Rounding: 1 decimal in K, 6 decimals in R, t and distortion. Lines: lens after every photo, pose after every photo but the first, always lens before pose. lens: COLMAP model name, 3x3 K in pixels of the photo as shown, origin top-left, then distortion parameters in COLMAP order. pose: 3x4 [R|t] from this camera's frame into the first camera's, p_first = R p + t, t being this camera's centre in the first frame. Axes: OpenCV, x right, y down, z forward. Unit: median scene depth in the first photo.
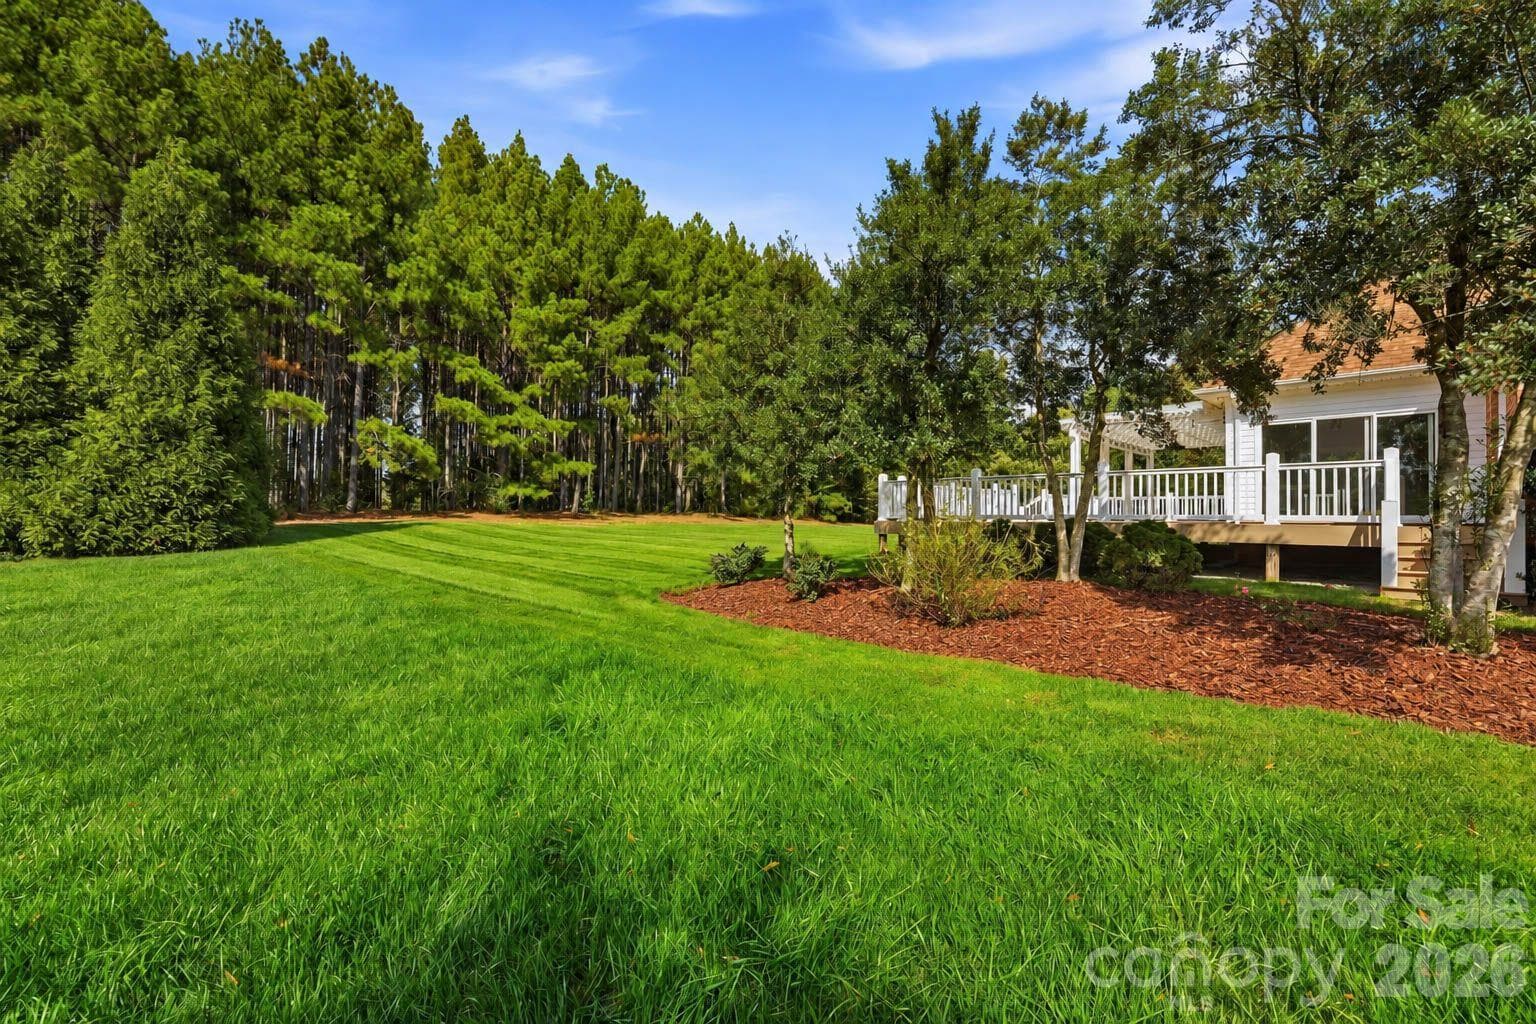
lens RADIAL K [[635.0, 0, 759.1], [0, 635.0, 511.3], [0, 0, 1]] dist [-0.022275, 0.001896]
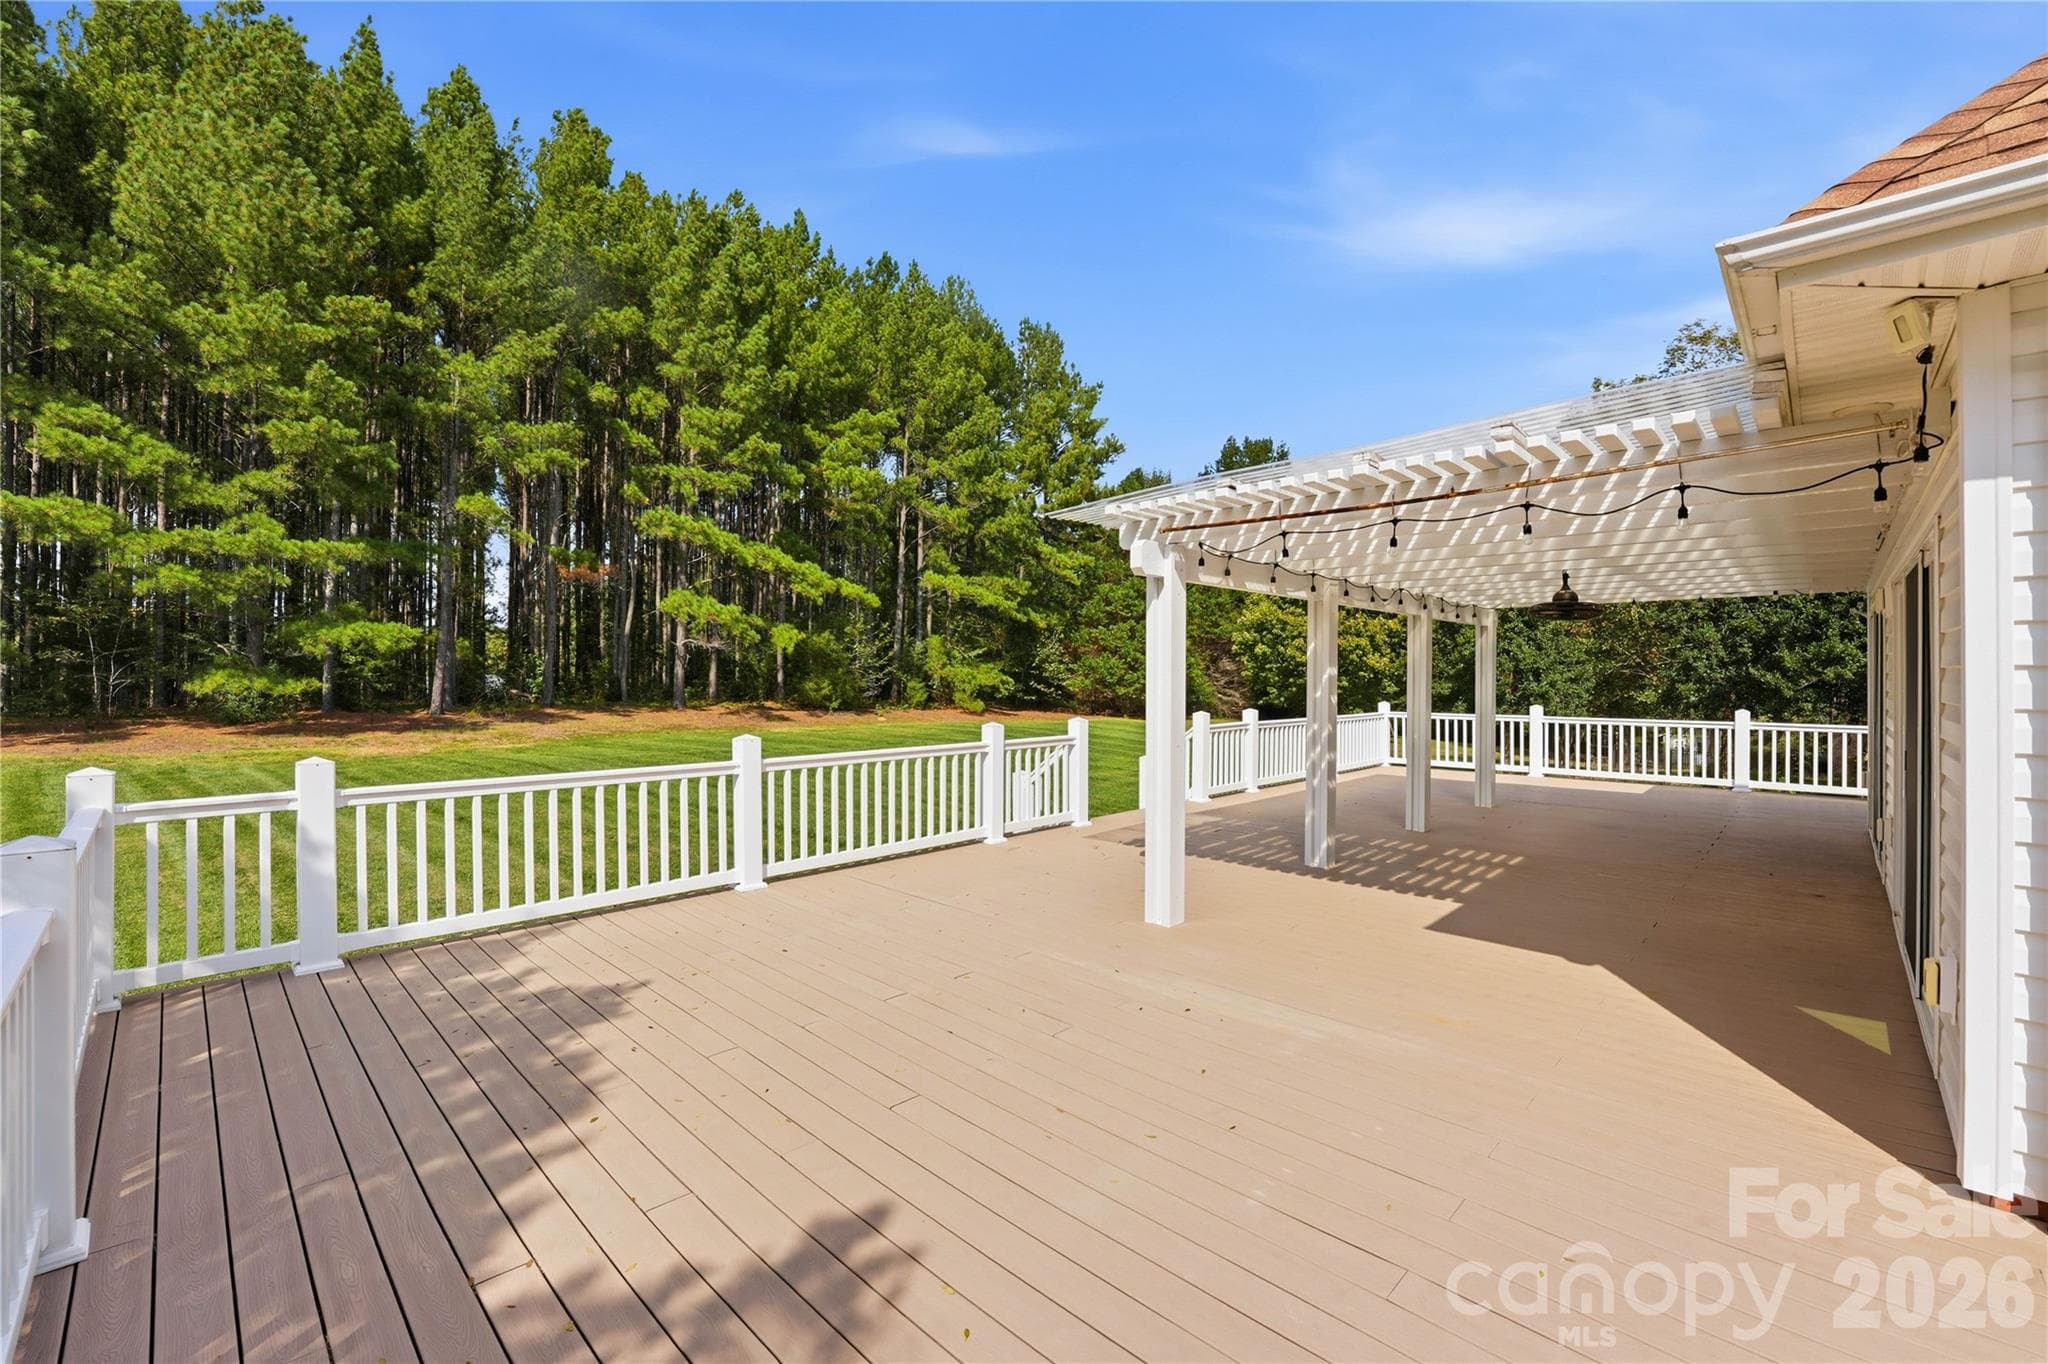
lens RADIAL K [[862.8, 0, 1015.0], [0, 862.8, 670.3], [0, 0, 1]] dist [-0.016620, -0.000049]
pose [[0.999882, 0.001148, 0.015345, 0.178545], [-0.001102, 0.999995, -0.003005, -0.028904], [-0.015349, 0.002987, 0.999878, 0.235005]]
